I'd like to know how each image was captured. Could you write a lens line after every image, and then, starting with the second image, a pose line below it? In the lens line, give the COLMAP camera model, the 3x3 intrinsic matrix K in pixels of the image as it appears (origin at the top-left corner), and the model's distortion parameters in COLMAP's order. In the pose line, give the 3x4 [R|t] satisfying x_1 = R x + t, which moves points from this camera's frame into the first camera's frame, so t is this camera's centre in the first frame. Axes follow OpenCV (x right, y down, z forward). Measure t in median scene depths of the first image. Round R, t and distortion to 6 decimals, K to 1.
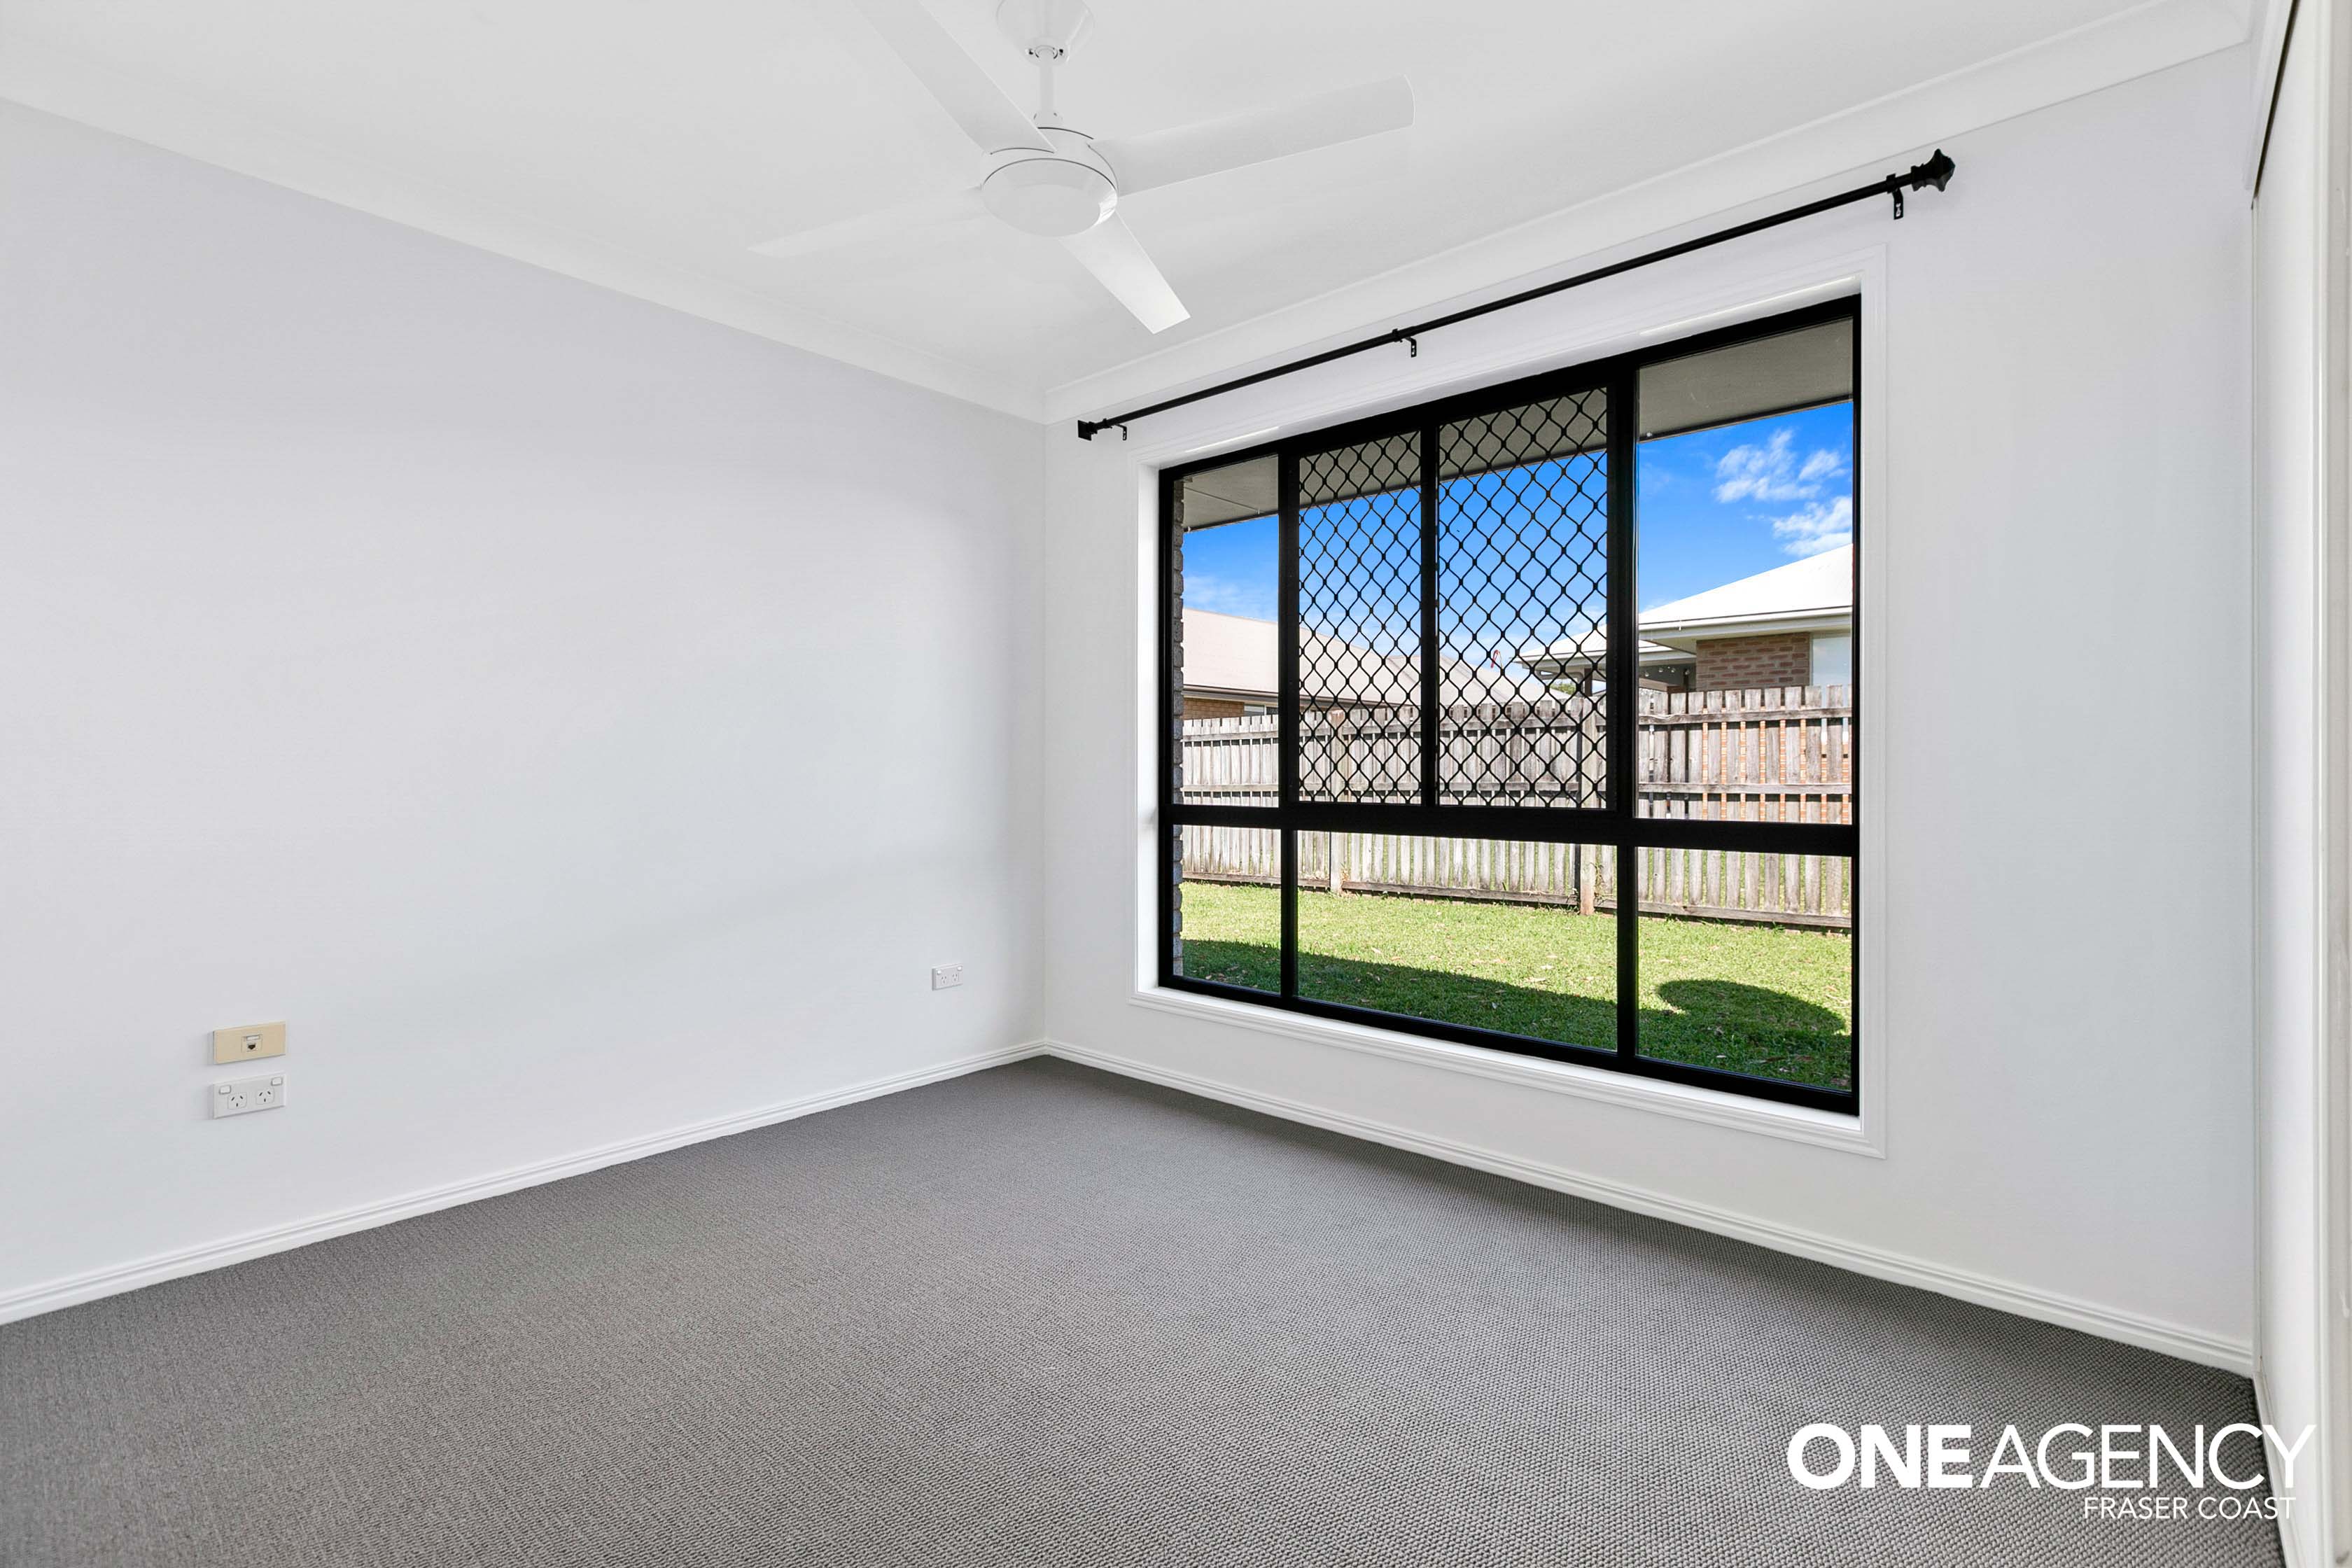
lens RADIAL K [[1066.4, 0, 1179.2], [0, 1066.4, 772.5], [0, 0, 1]] dist [0.001550, 0.000330]
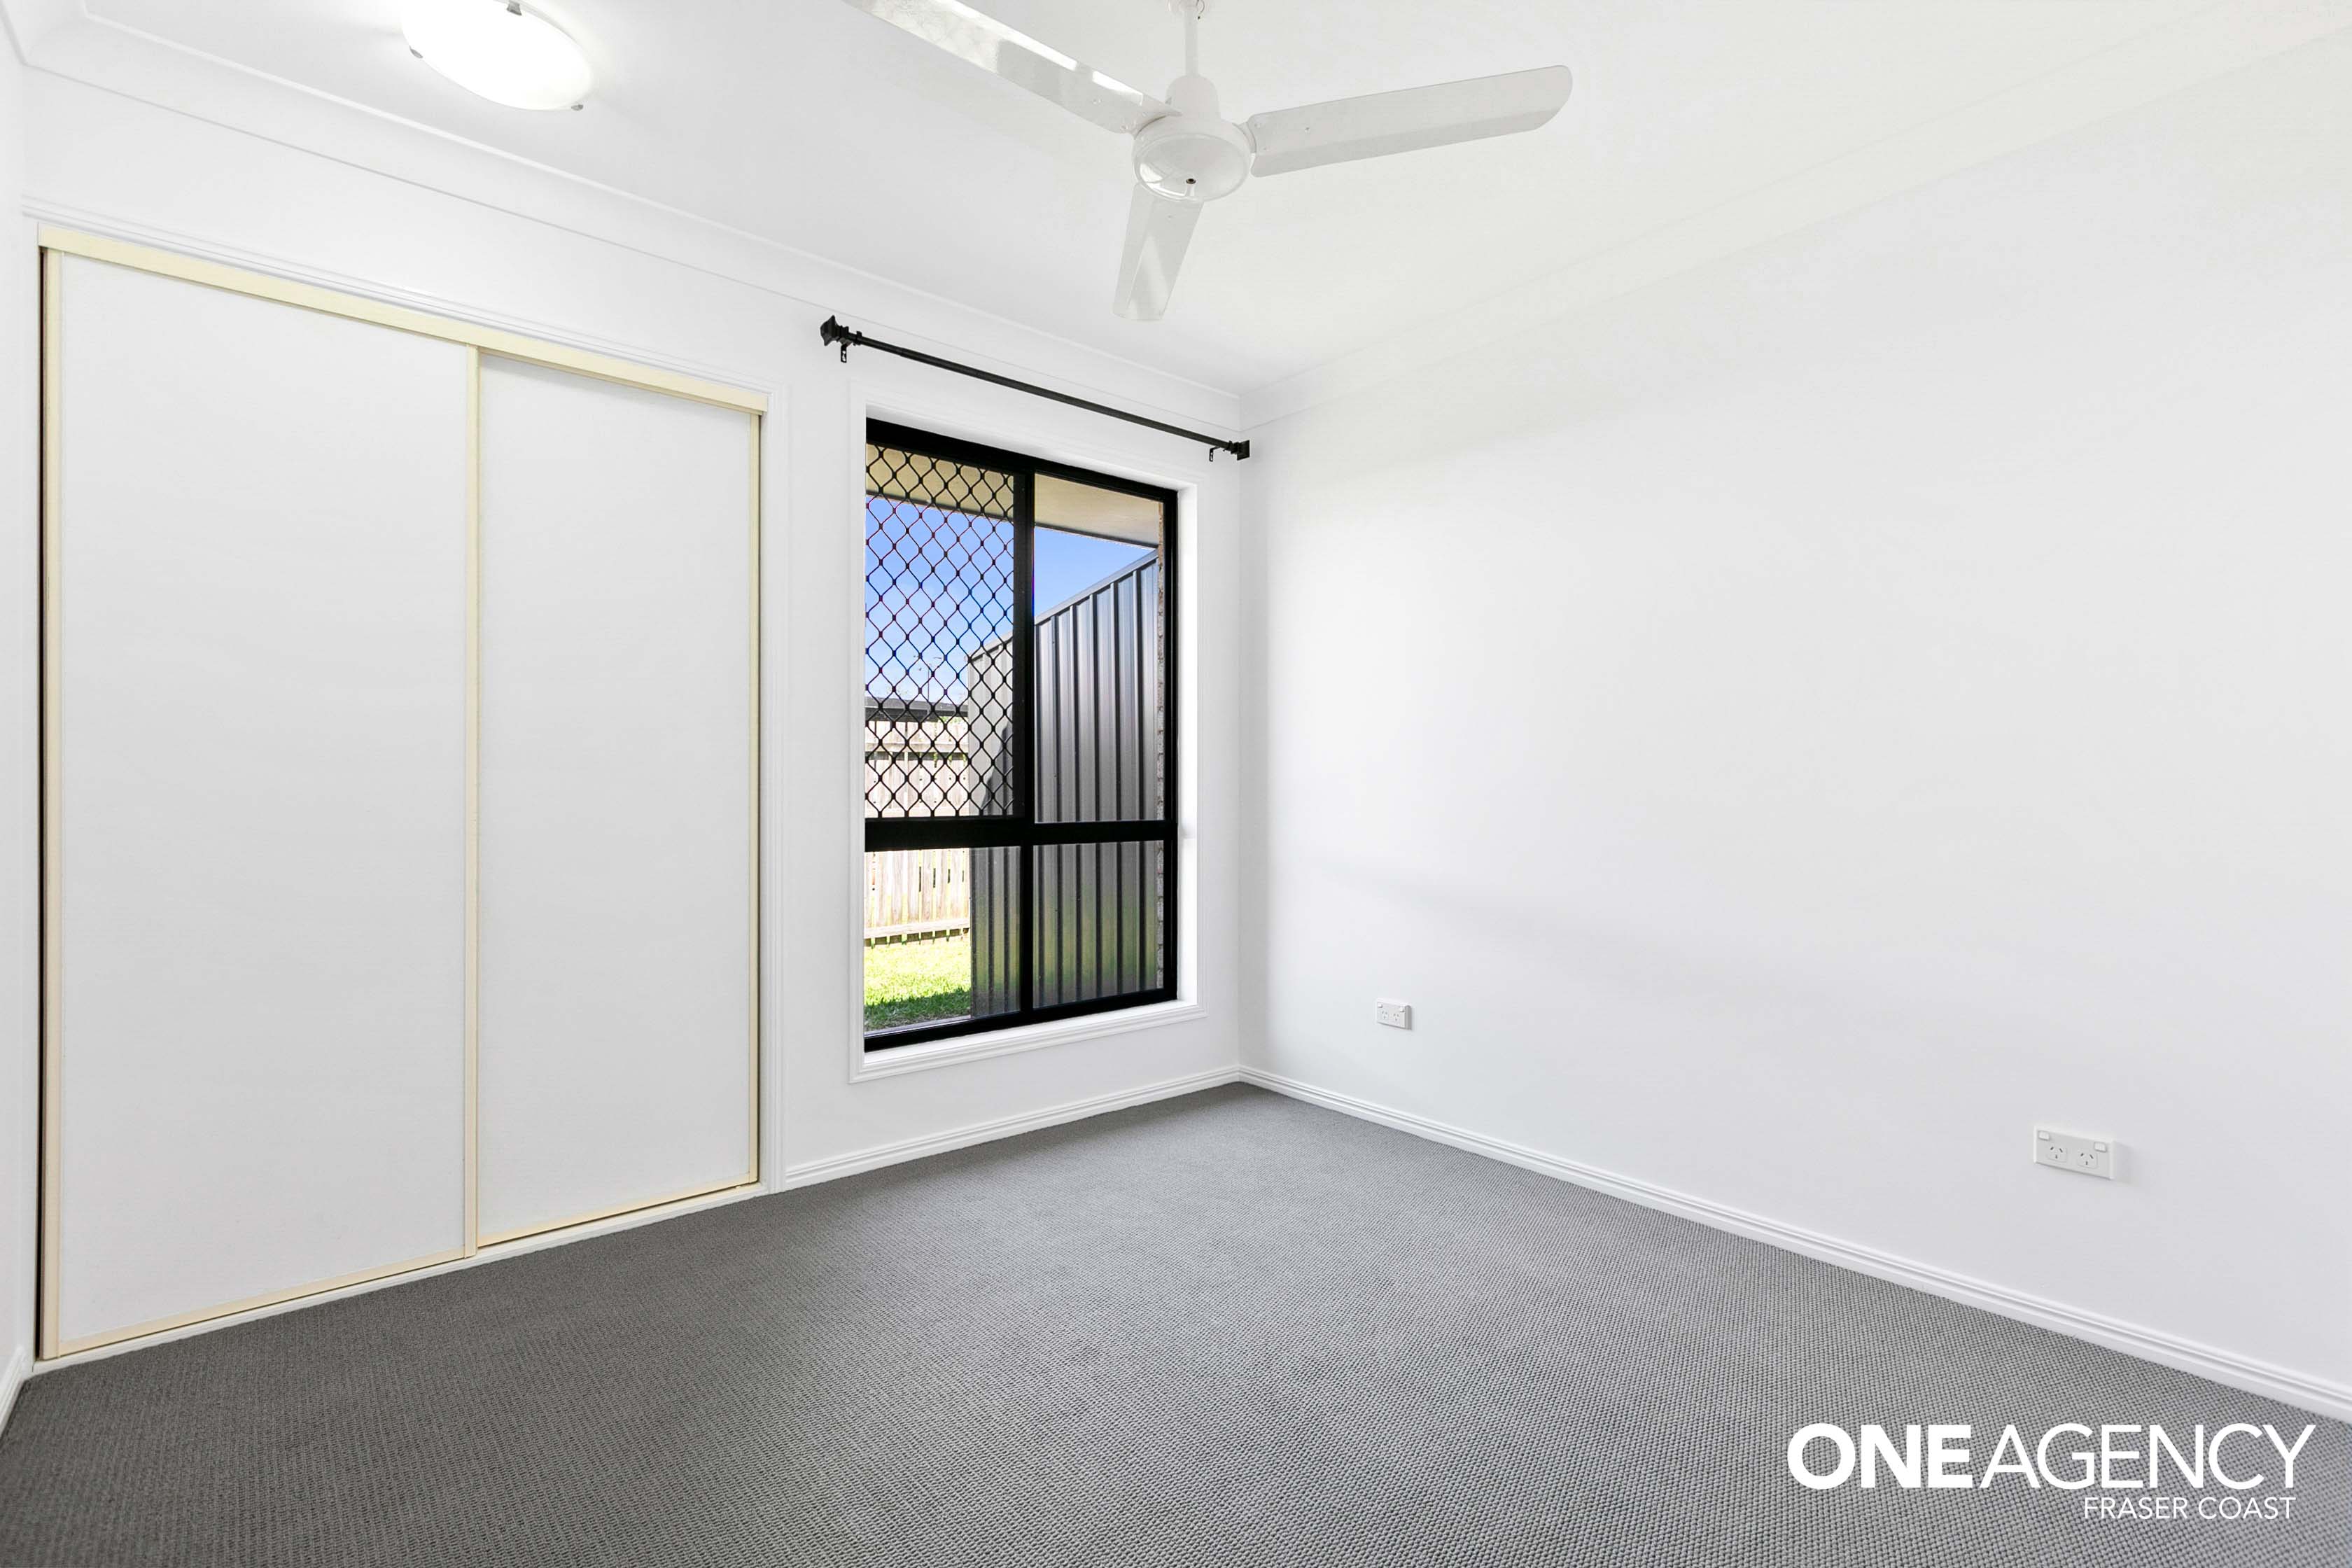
lens RADIAL K [[1049.7, 0, 1176.0], [0, 1049.7, 784.0], [0, 0, 1]] dist [-0.117025, 0.000069]
pose [[0.124239, 0.004475, 0.992242, -0.781127], [-0.002399, 0.999988, -0.004210, 0.002740], [-0.992249, -0.001857, 0.124248, 0.679693]]
